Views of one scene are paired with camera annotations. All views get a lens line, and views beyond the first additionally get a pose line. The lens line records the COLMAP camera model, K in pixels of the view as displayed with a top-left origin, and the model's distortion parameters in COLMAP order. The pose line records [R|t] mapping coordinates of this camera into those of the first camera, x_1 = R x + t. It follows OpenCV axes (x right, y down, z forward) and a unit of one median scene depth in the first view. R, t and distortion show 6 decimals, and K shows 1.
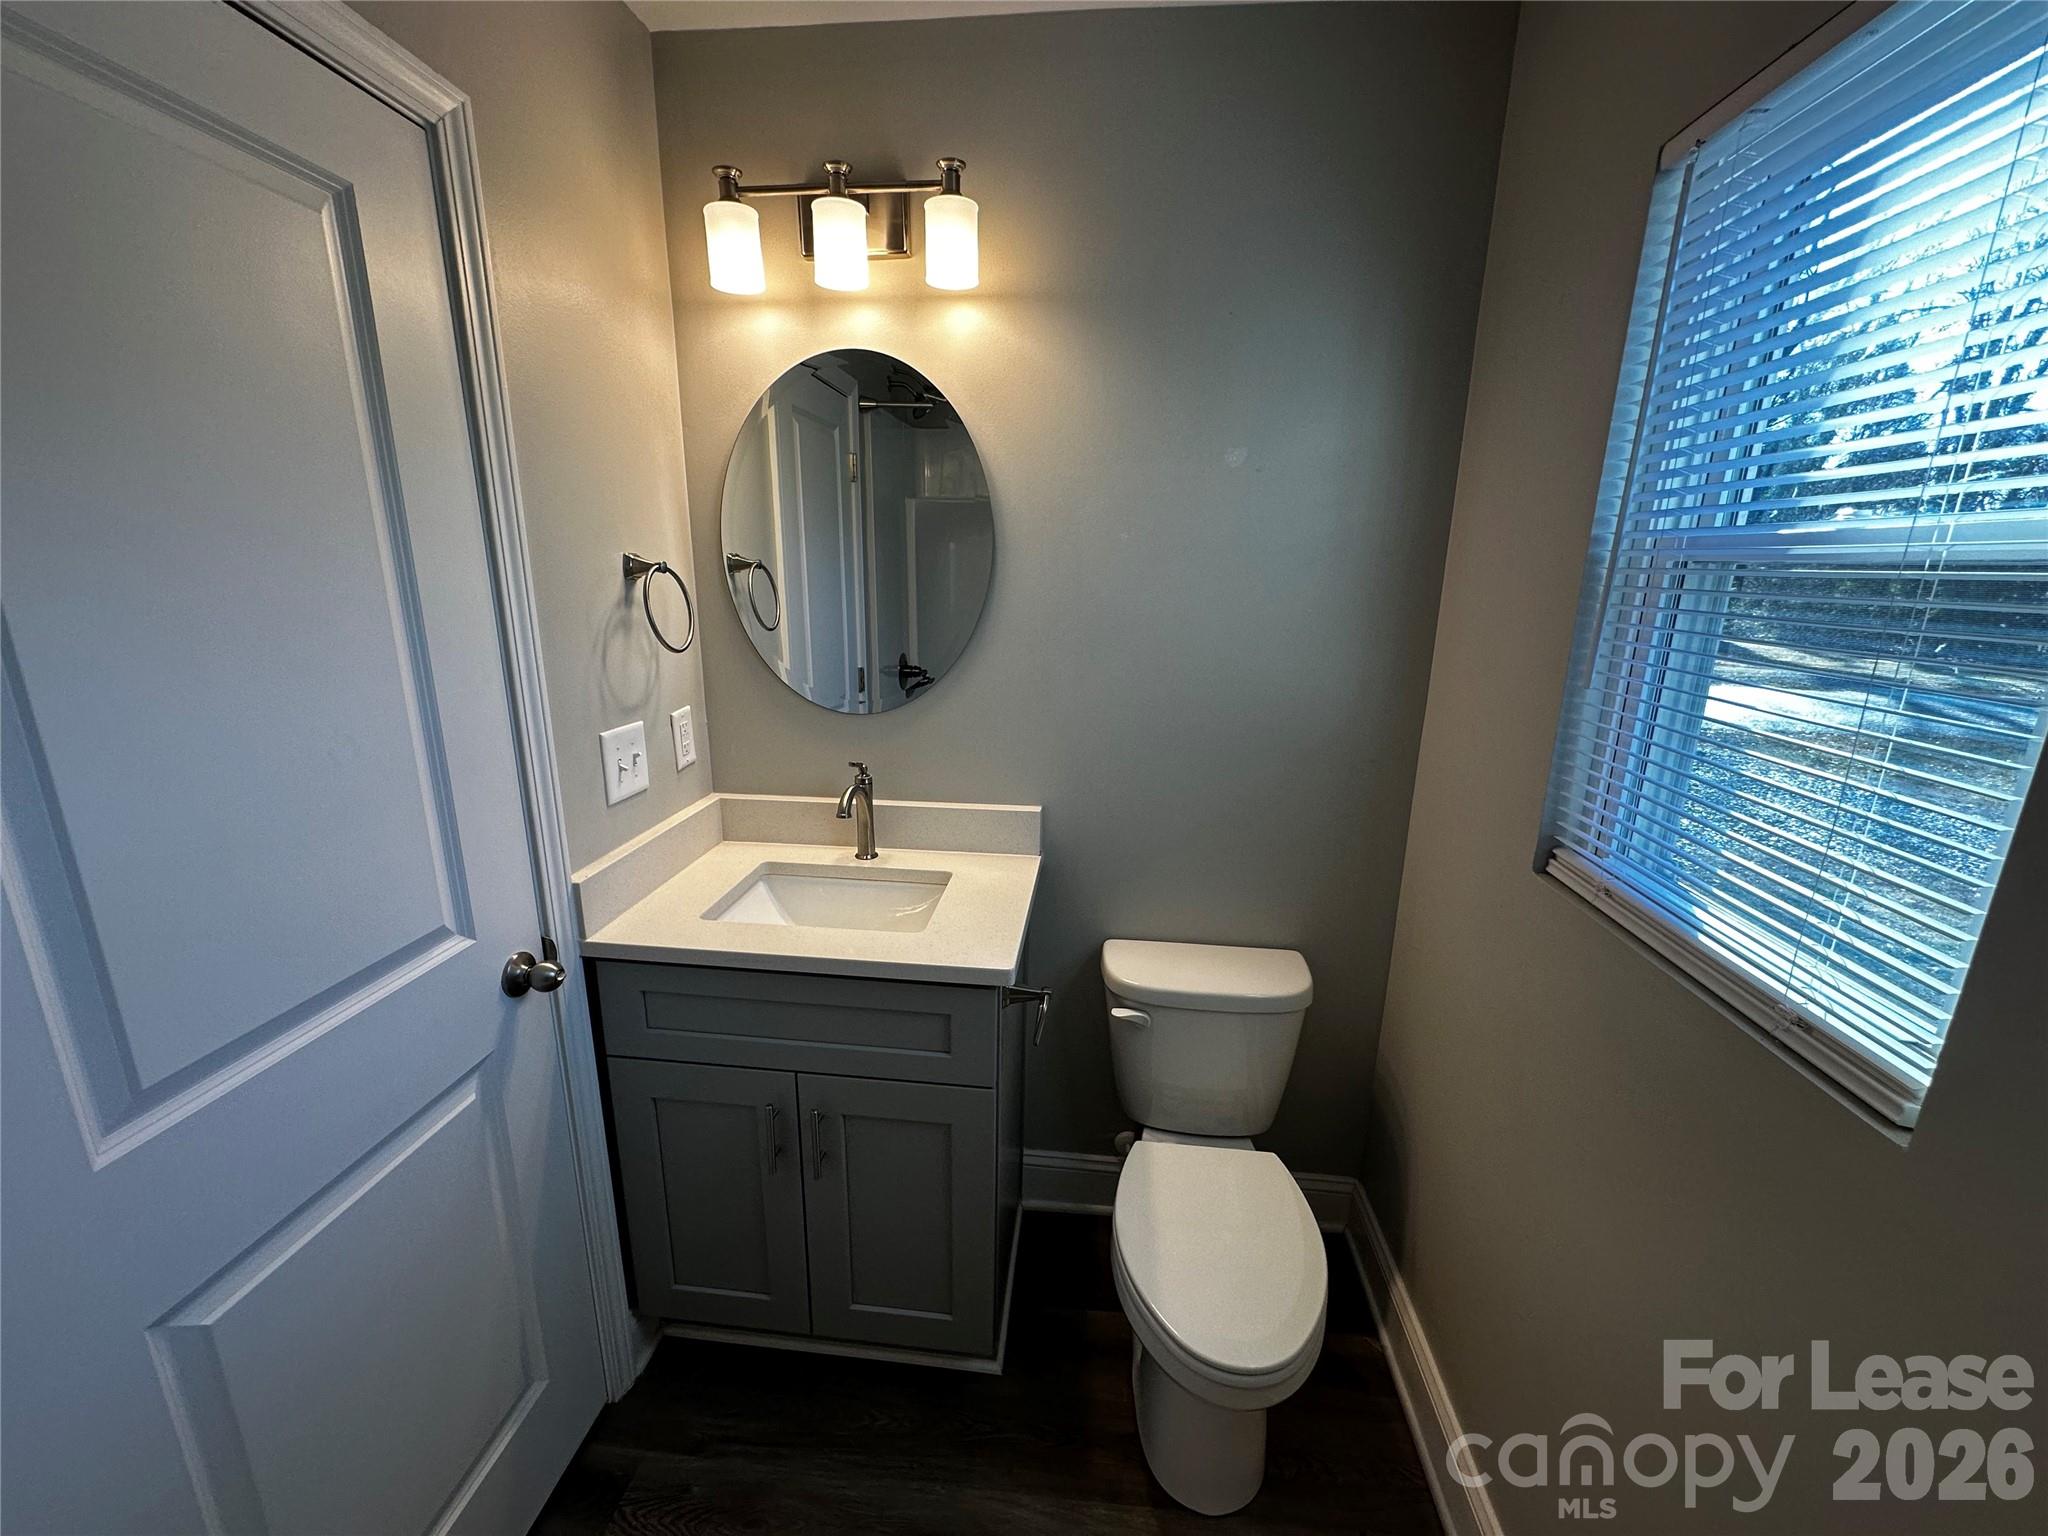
lens RADIAL K [[821.5, 0, 1022.7], [0, 821.5, 771.5], [0, 0, 1]] dist [-0.002817, 0.000149]
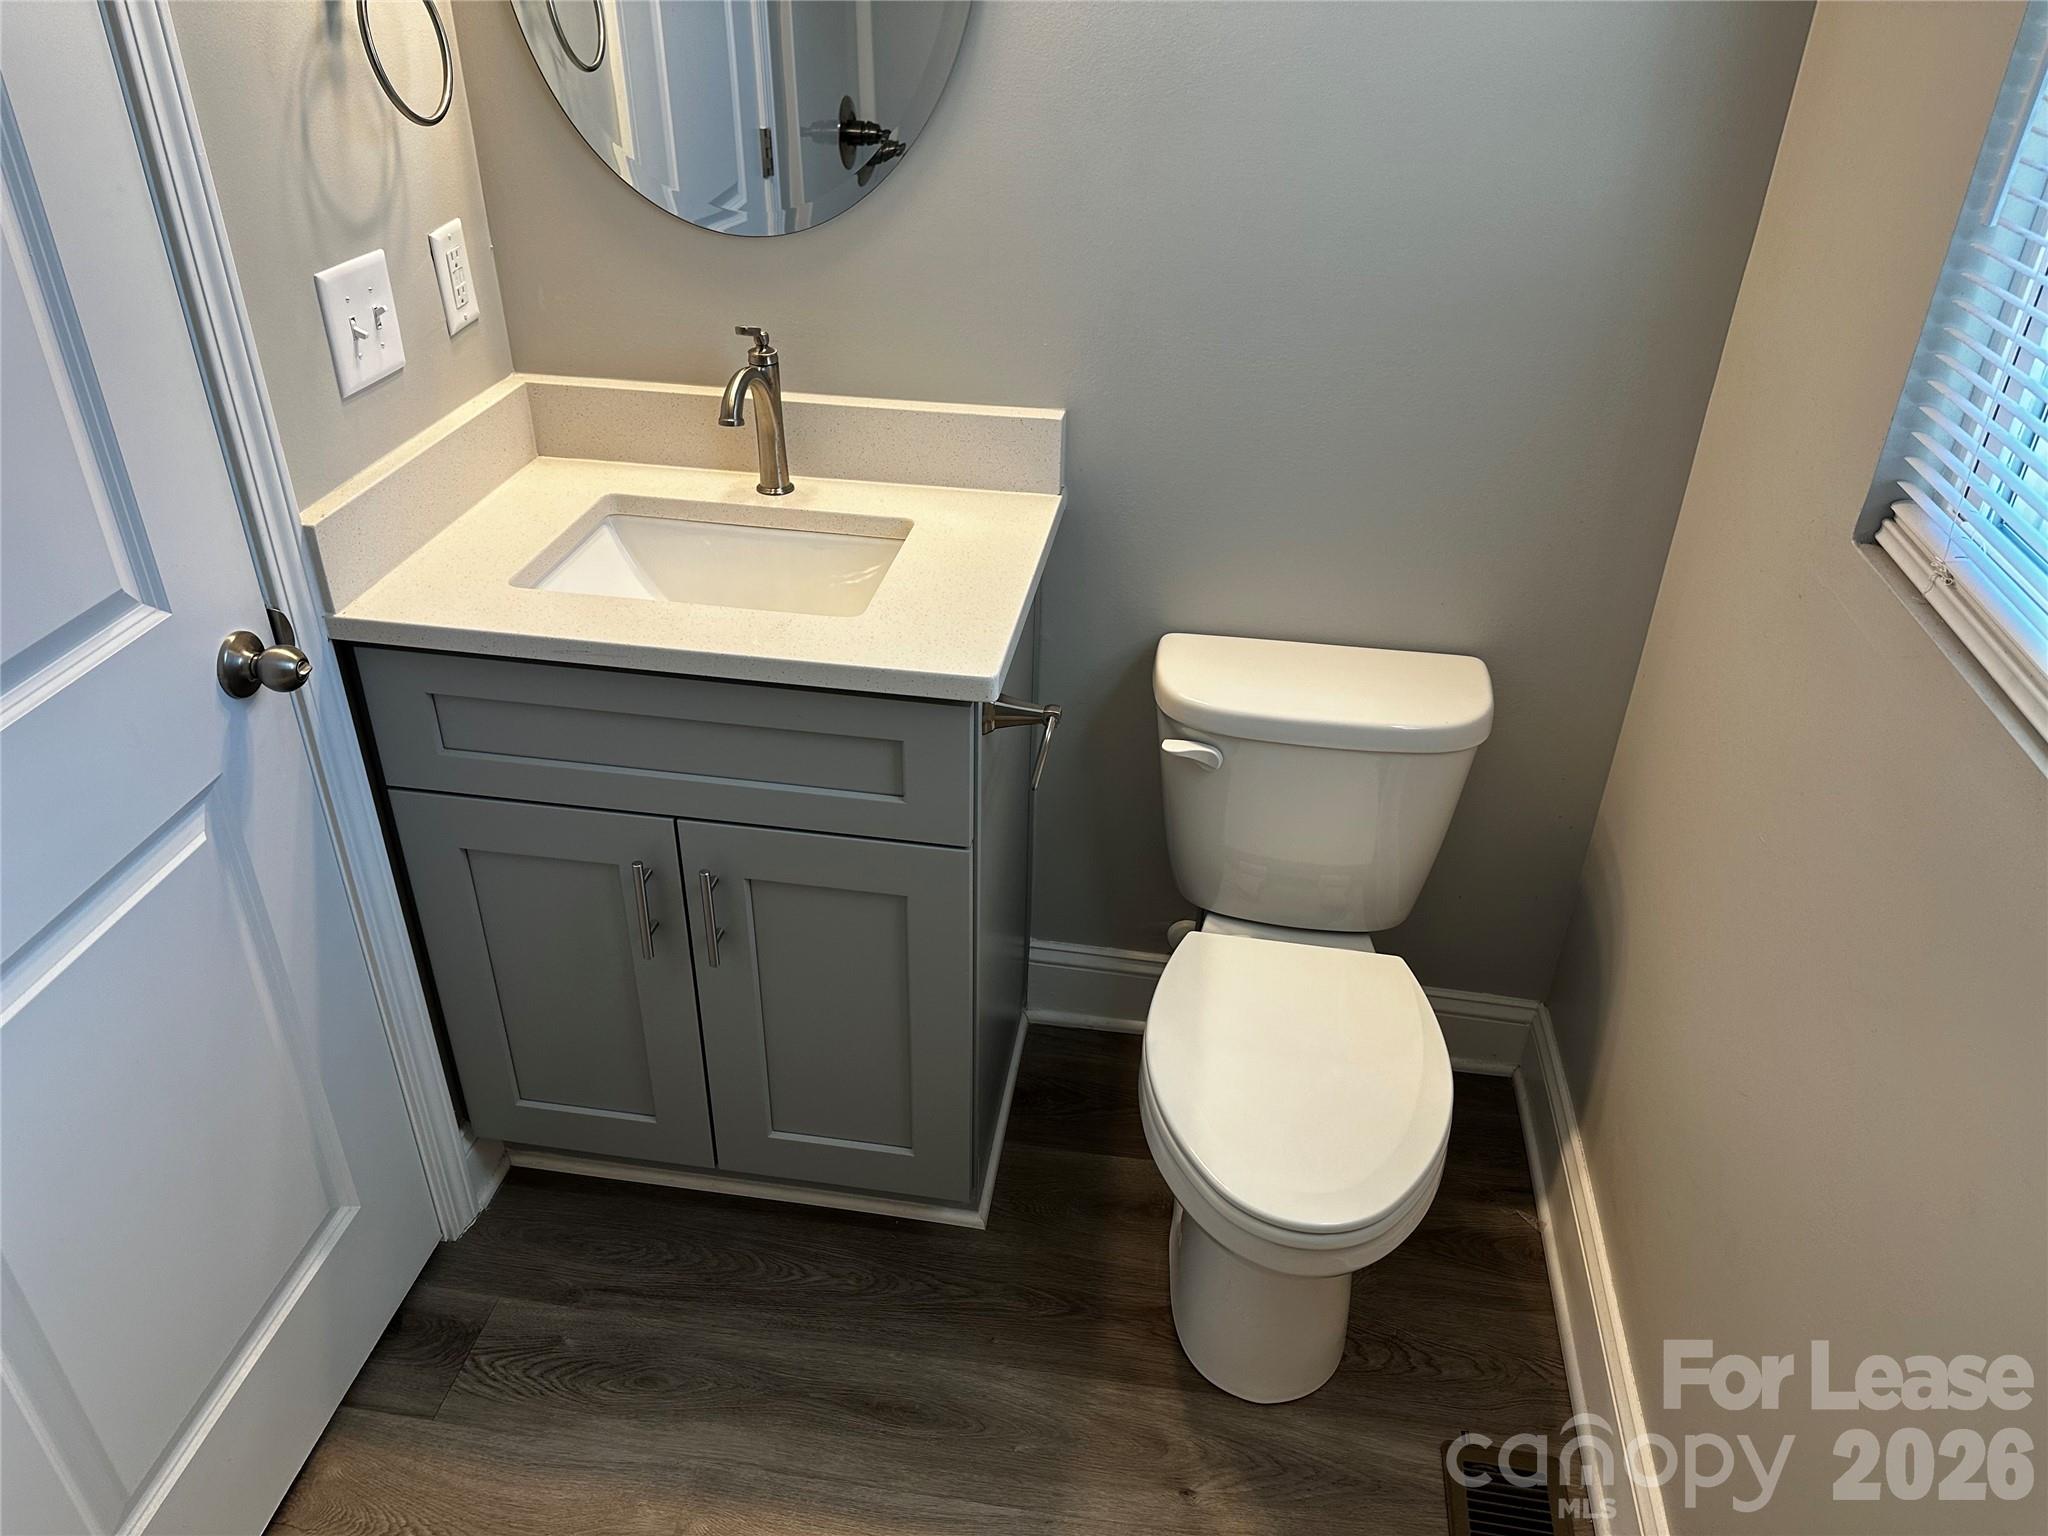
lens RADIAL K [[1456.6, 0, 1024.0], [0, 1456.6, 768.0], [0, 0, 1]] dist [0.120689, -0.221967]
pose [[0.998584, 0.027826, -0.045330, 0.055134], [-0.013127, 0.954806, 0.296940, -0.027473], [0.051544, -0.295925, 0.953819, -0.099714]]
